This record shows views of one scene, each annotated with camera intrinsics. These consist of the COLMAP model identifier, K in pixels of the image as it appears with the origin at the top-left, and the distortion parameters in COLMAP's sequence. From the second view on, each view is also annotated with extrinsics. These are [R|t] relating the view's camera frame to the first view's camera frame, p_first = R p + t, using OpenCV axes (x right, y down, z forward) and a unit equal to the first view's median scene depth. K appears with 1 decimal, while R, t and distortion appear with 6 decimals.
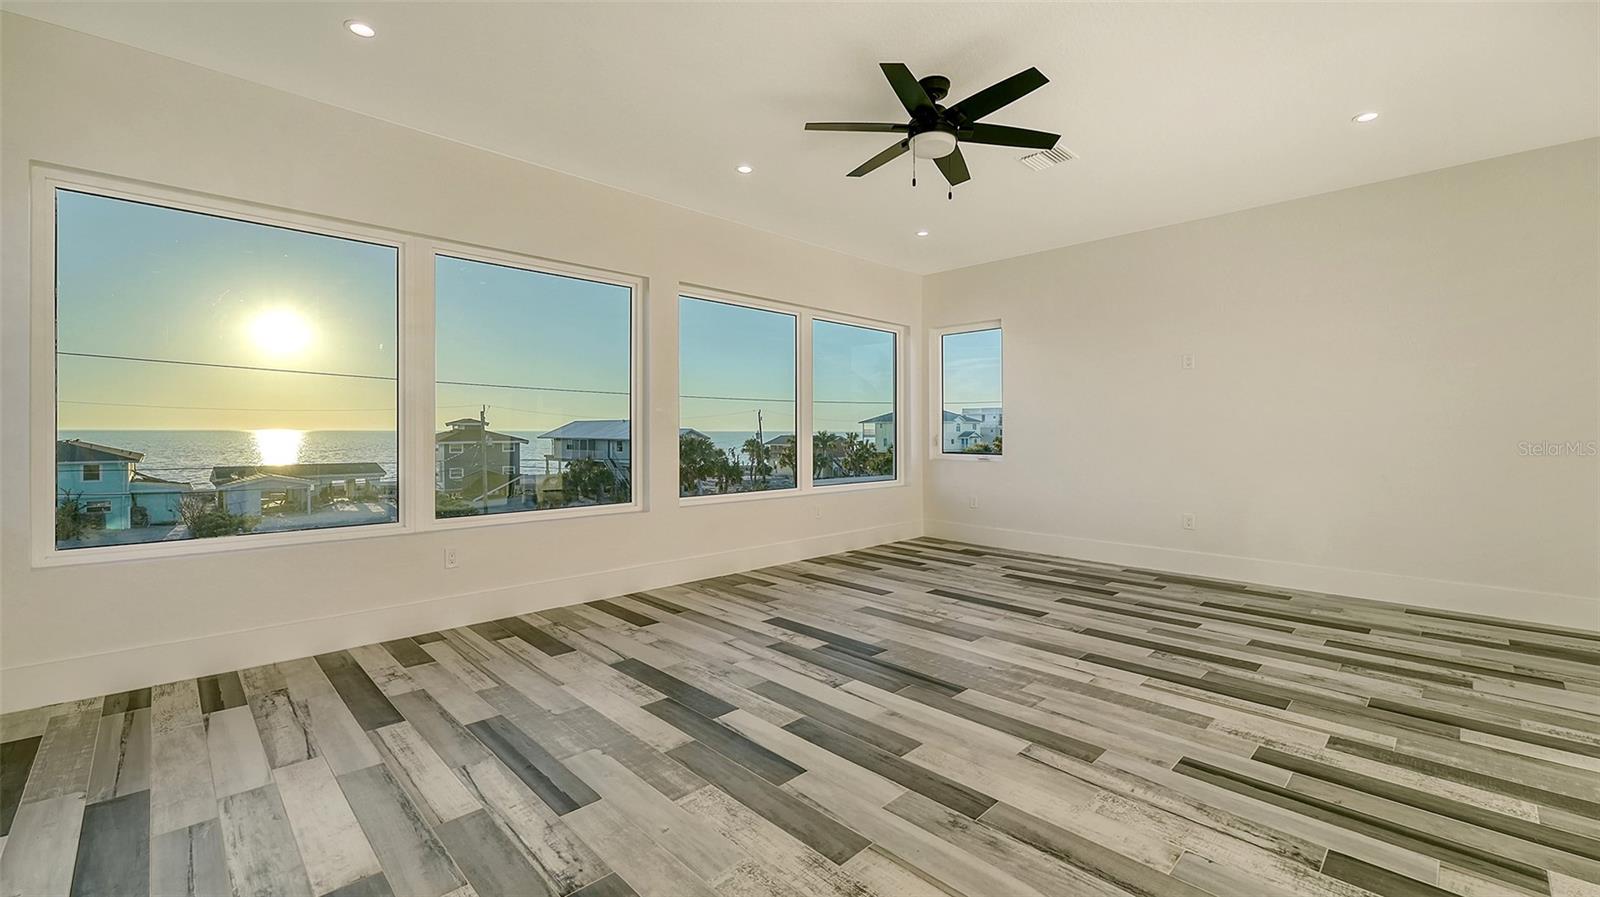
lens RADIAL K [[654.0, 0, 783.0], [0, 654.0, 415.7], [0, 0, 1]] dist [0.005061, -0.003390]
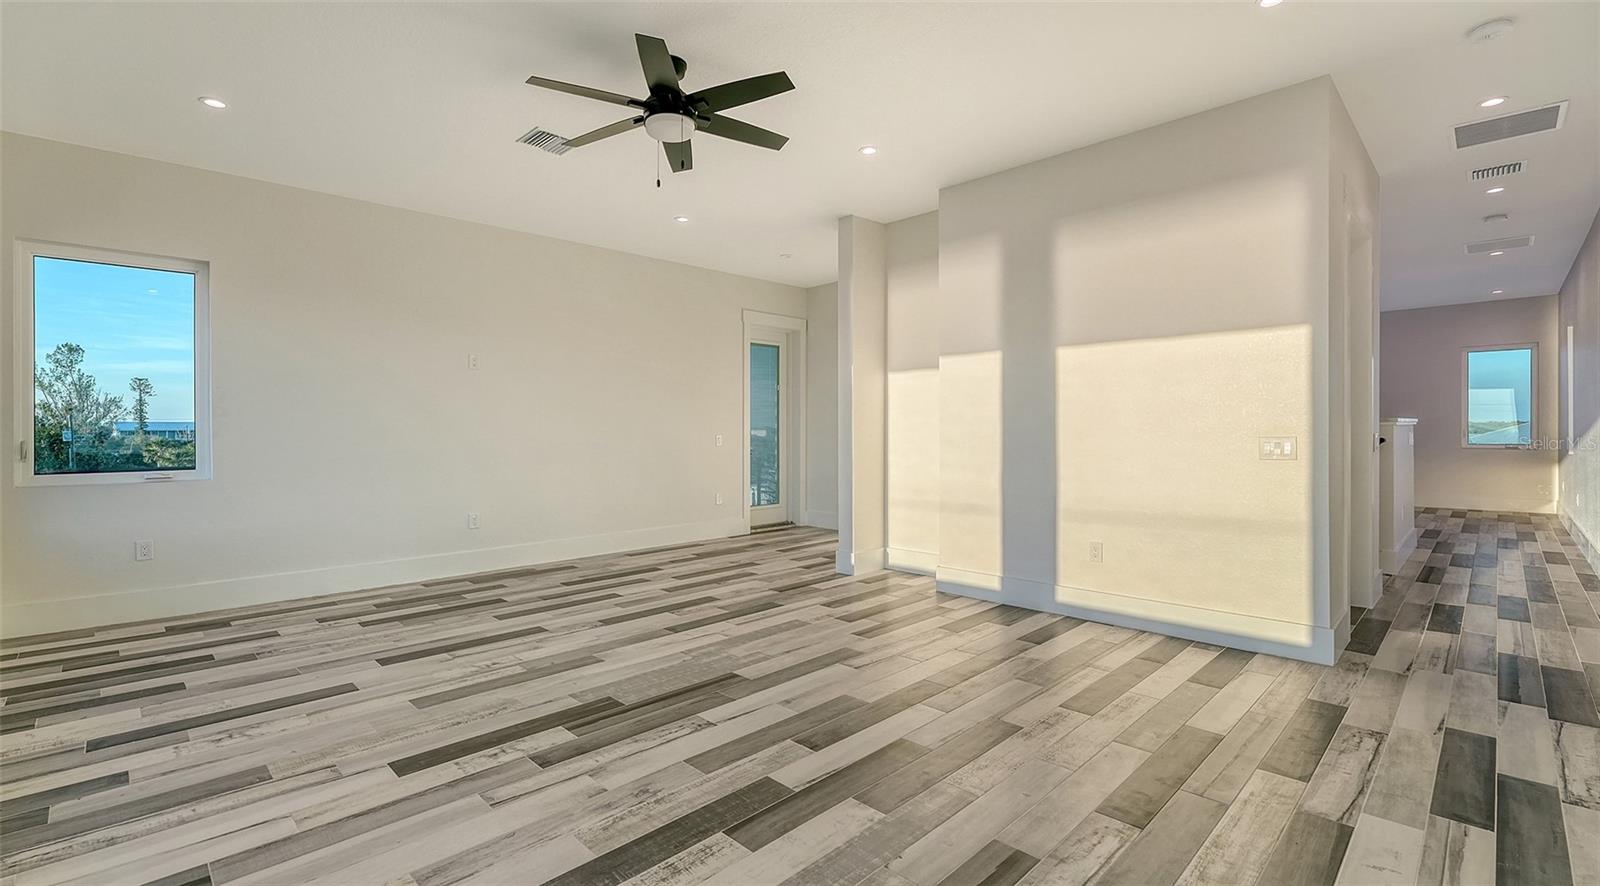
lens RADIAL K [[689.7, 0, 821.3], [0, 689.7, 430.5], [0, 0, 1]] dist [0.001203, -0.001210]
pose [[-0.041279, 0.000978, 0.999147, -0.835304], [-0.019919, 0.999800, -0.001801, 0.017096], [-0.998949, -0.019976, -0.041251, 0.882819]]
